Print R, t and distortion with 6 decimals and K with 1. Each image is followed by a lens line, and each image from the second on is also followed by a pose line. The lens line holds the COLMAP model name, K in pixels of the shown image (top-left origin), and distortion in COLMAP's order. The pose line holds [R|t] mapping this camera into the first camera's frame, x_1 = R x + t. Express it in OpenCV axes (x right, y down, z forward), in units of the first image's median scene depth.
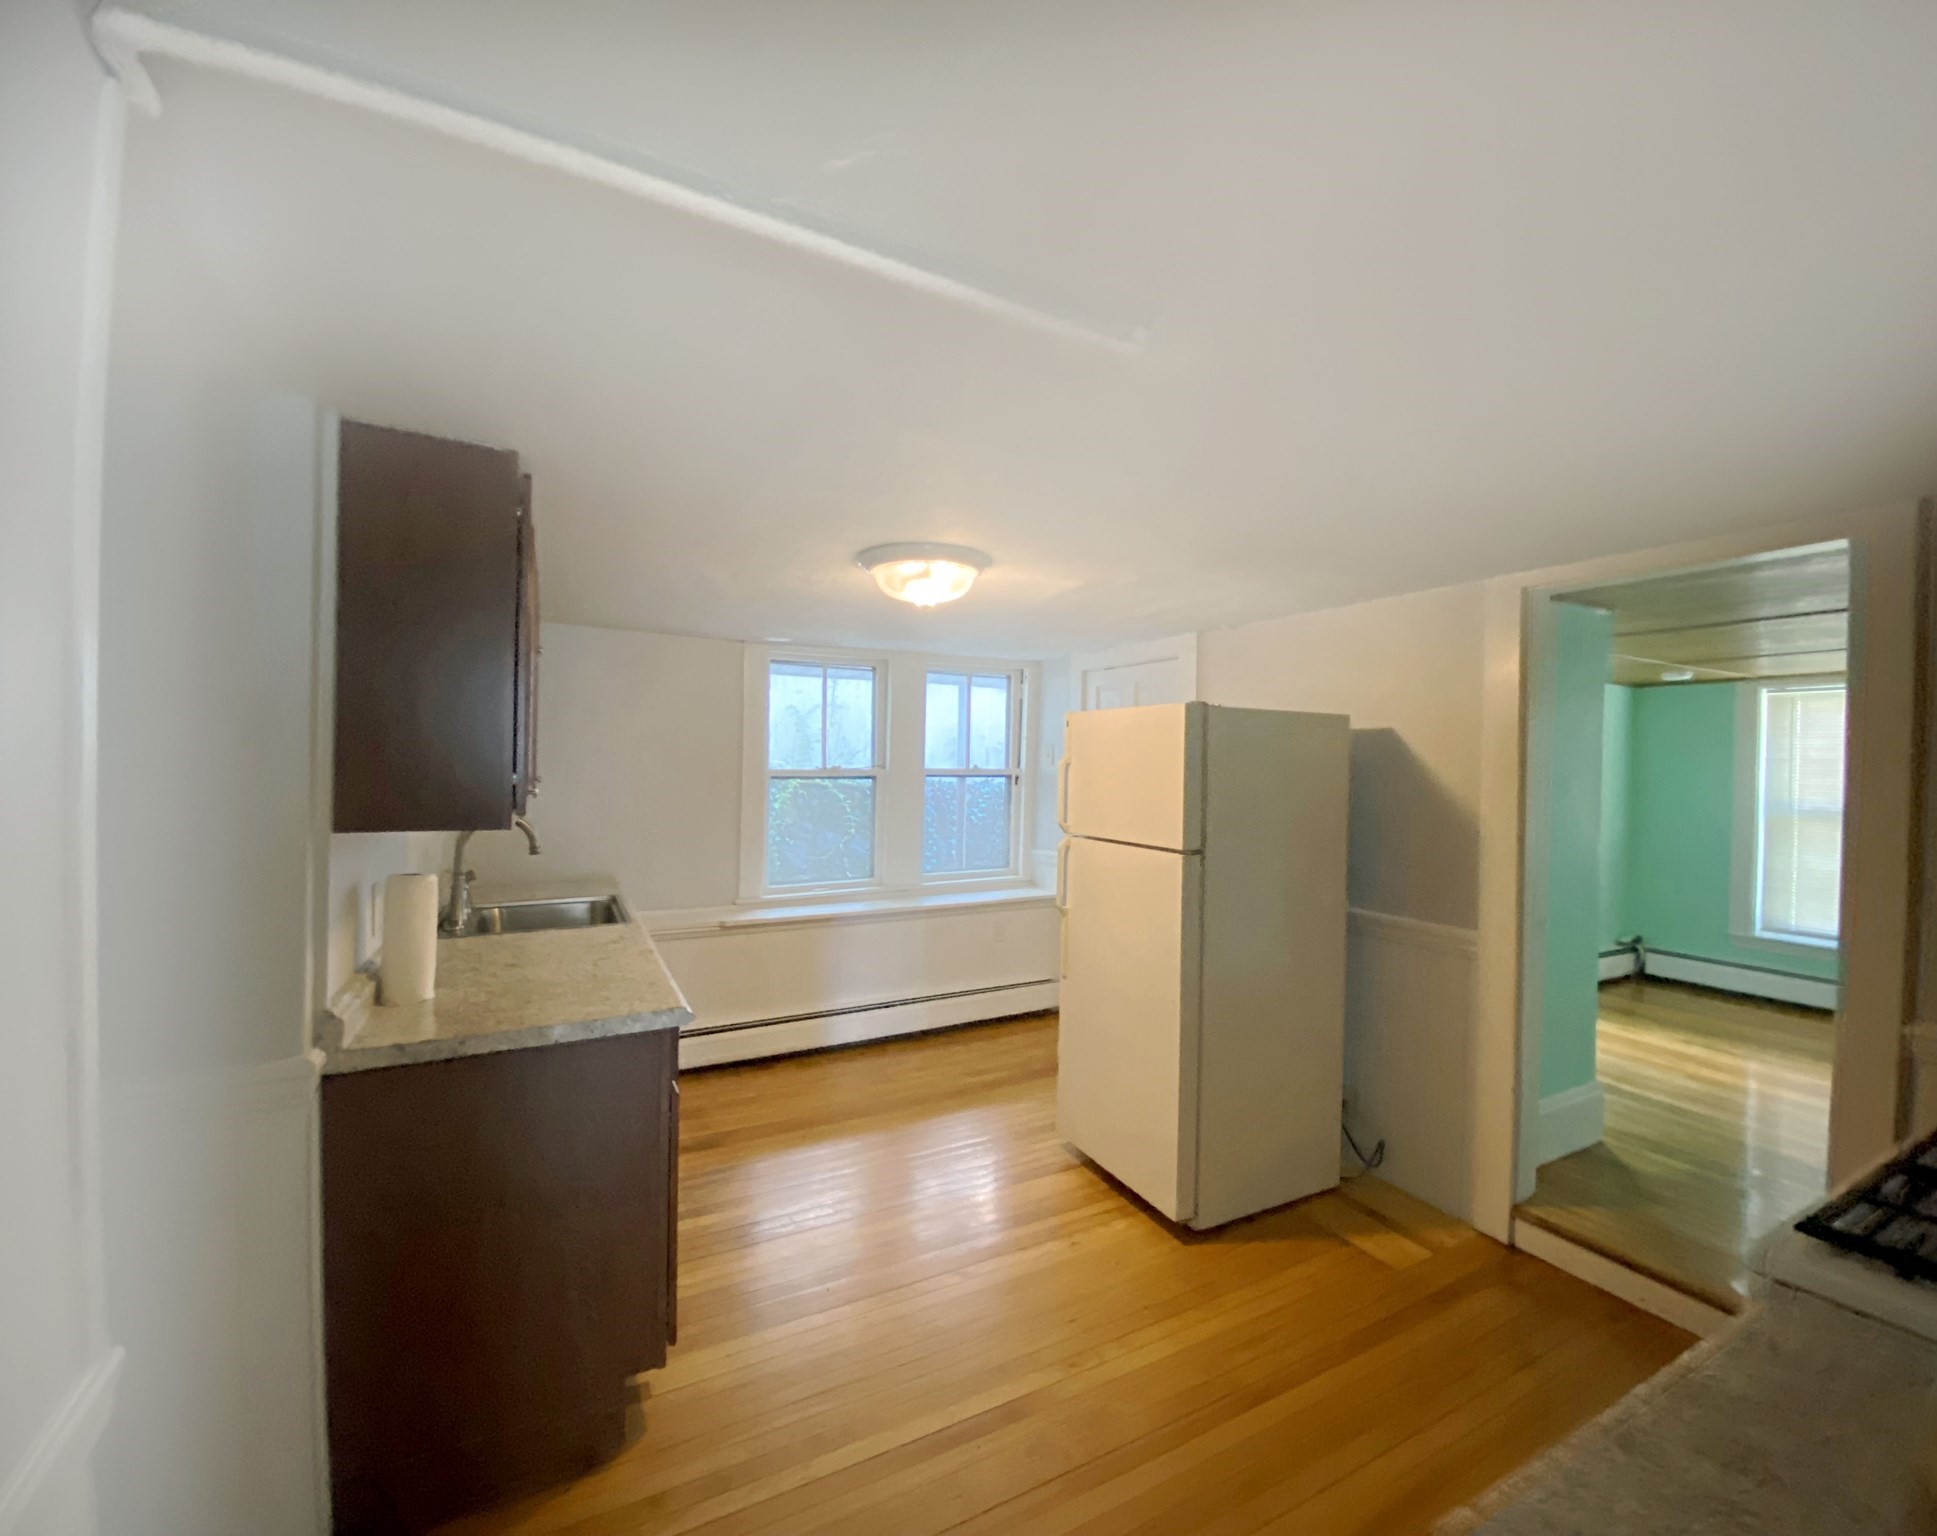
lens RADIAL K [[836.5, 0, 1029.2], [0, 836.5, 775.7], [0, 0, 1]] dist [-0.000581, -0.000055]
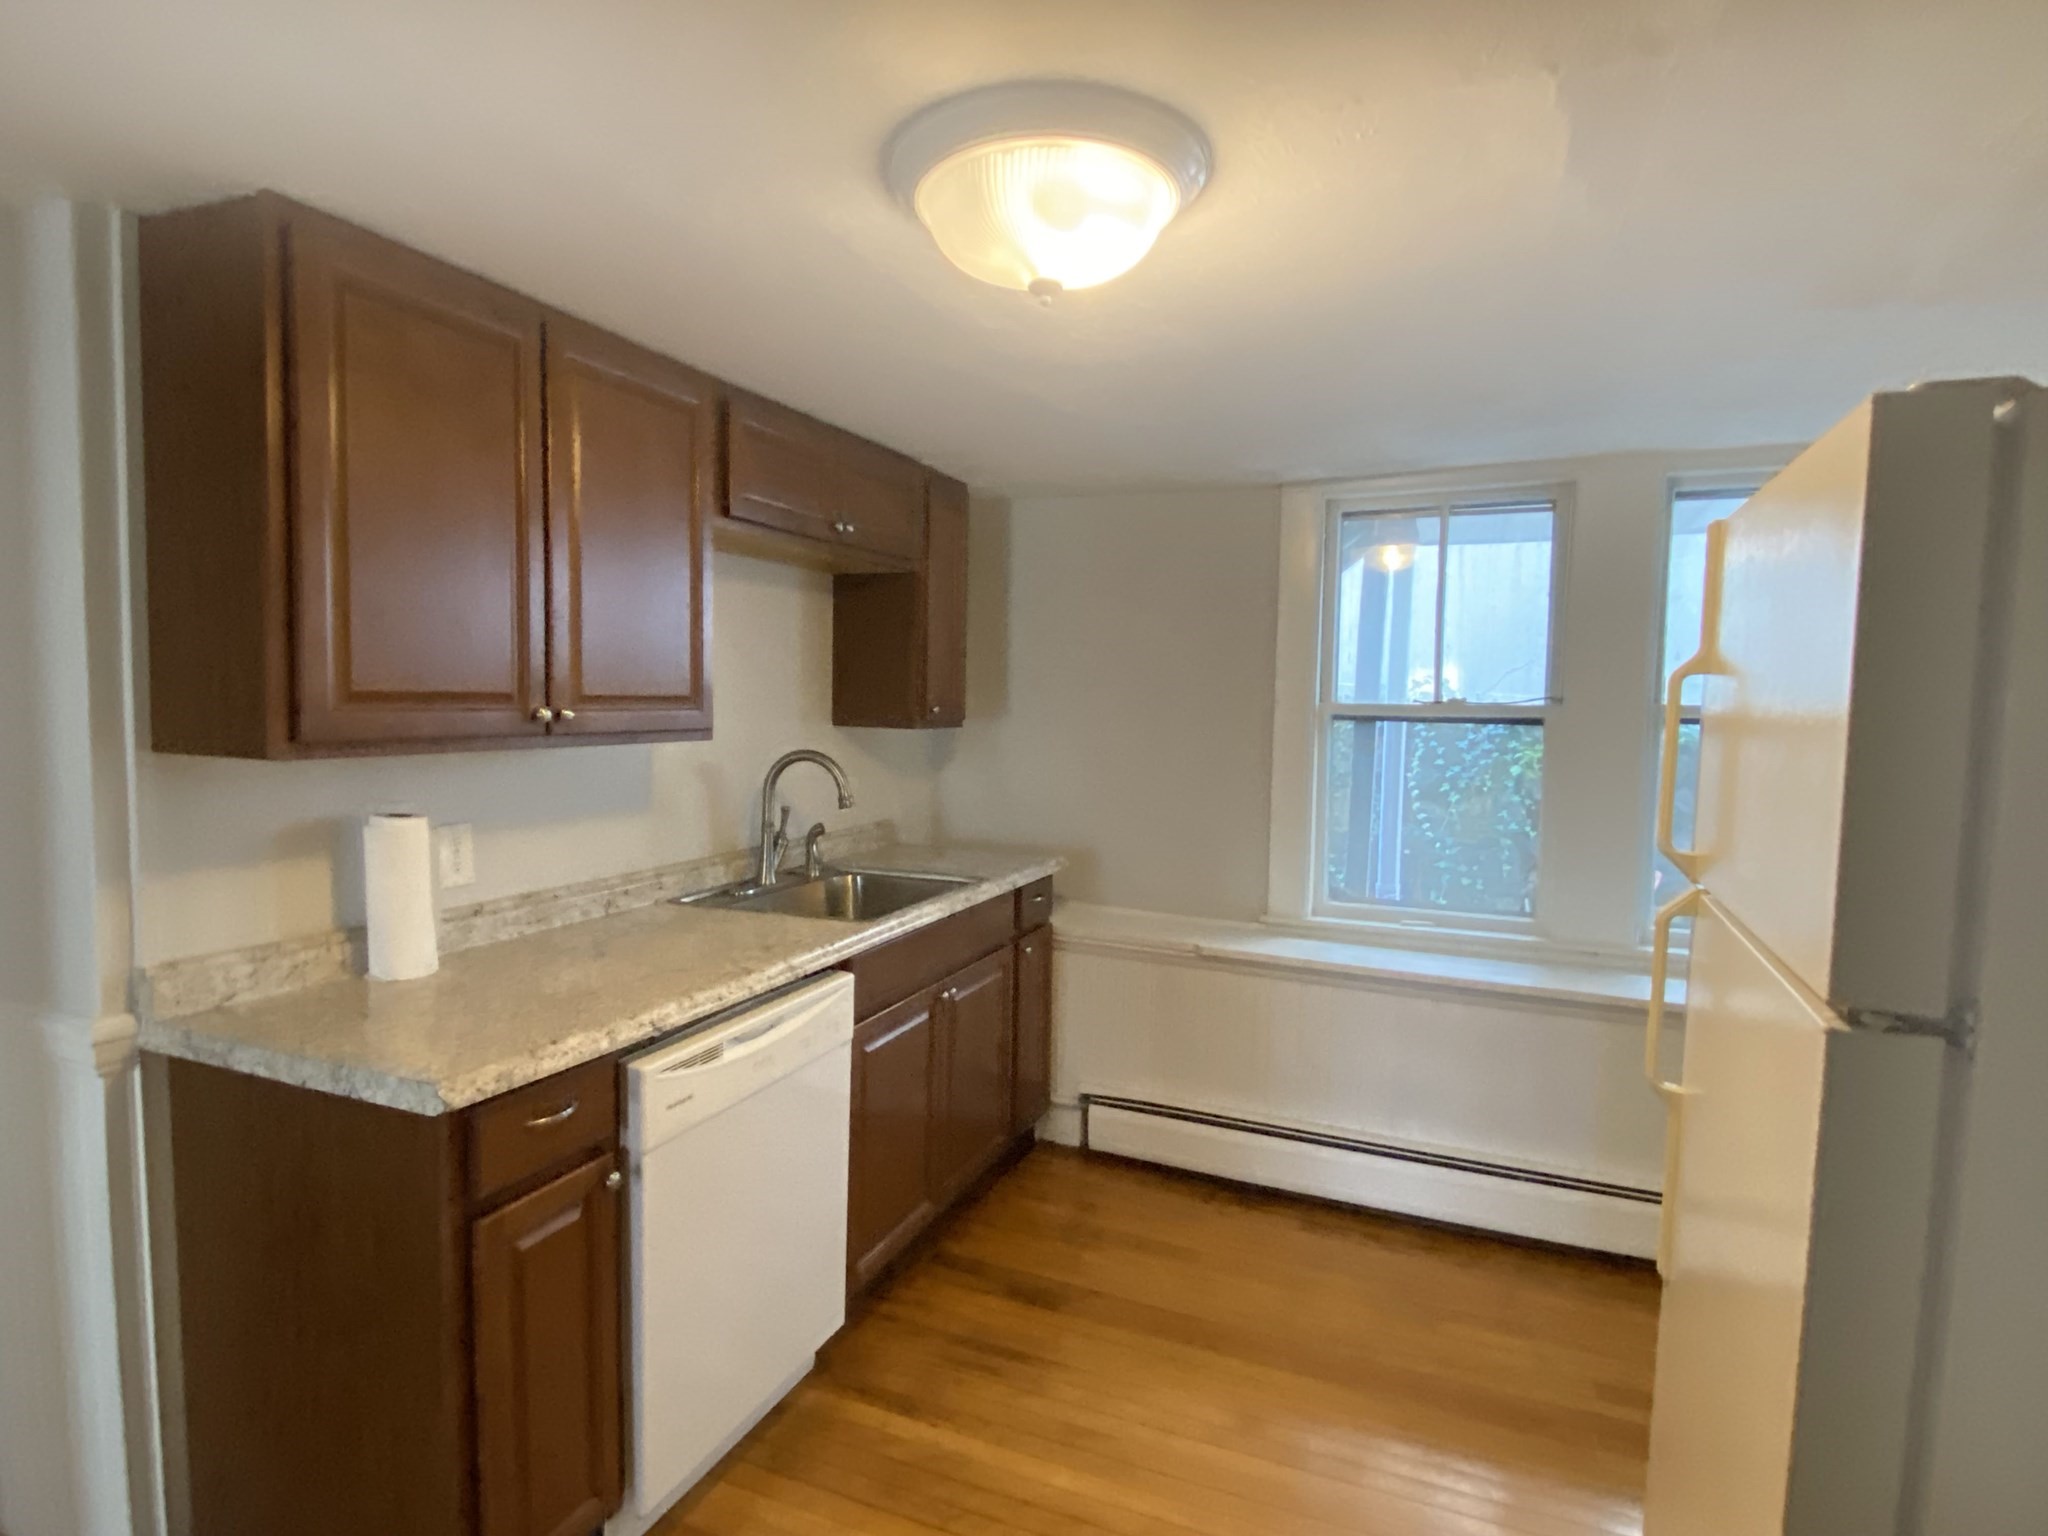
lens RADIAL K [[1112.7, 0, 1024.0], [0, 1112.7, 768.0], [0, 0, 1]] dist [0.044517, -0.000400]
pose [[0.593482, 0.052921, -0.803106, 0.470217], [-0.021310, 0.998519, 0.050050, 0.007536], [0.804565, -0.012589, 0.593731, 0.889325]]
